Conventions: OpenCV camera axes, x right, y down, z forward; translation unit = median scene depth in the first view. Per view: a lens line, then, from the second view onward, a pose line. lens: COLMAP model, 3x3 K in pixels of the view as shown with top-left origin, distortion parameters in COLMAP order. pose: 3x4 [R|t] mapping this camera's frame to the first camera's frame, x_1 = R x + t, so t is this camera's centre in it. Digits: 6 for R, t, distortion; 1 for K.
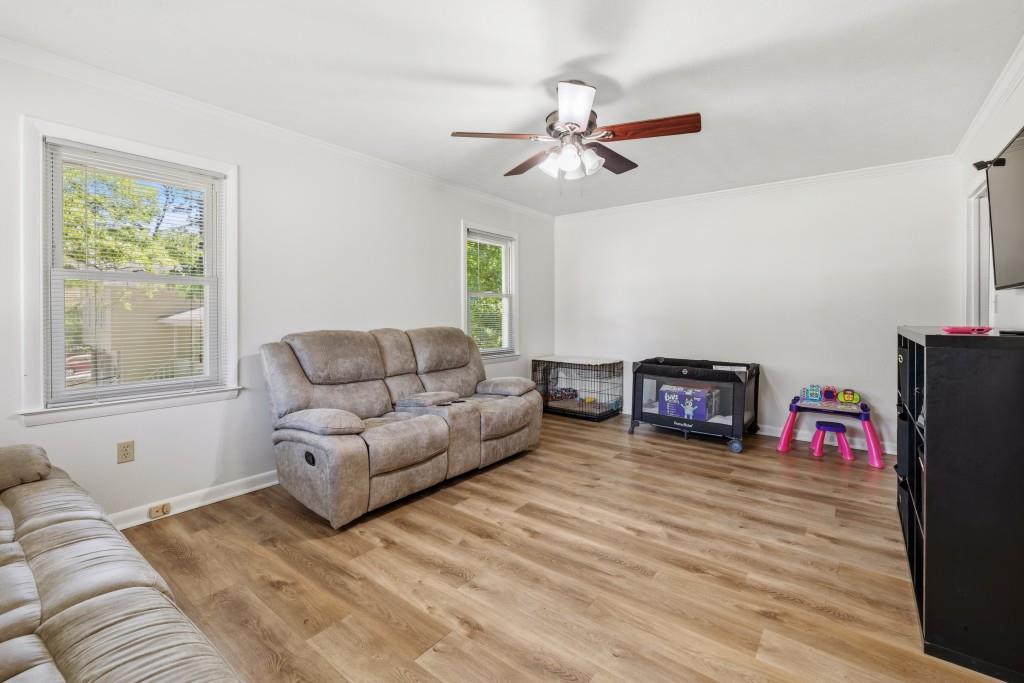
lens RADIAL K [[444.4, 0, 510.3], [0, 444.4, 318.6], [0, 0, 1]] dist [-0.001930, -0.000154]
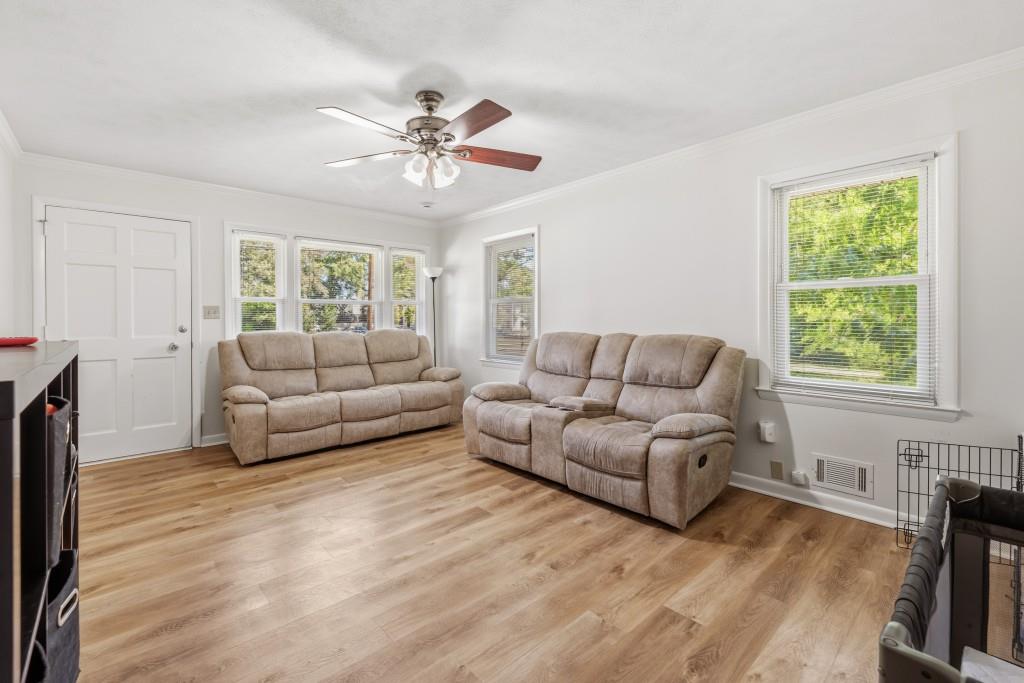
lens RADIAL K [[444.4, 0, 510.3], [0, 444.4, 318.6], [0, 0, 1]] dist [-0.001930, -0.000154]
pose [[-0.166843, -0.003164, -0.985978, 1.041912], [-0.010254, 0.999946, -0.001473, -0.011138], [0.985930, 0.009864, -0.166867, 1.256489]]
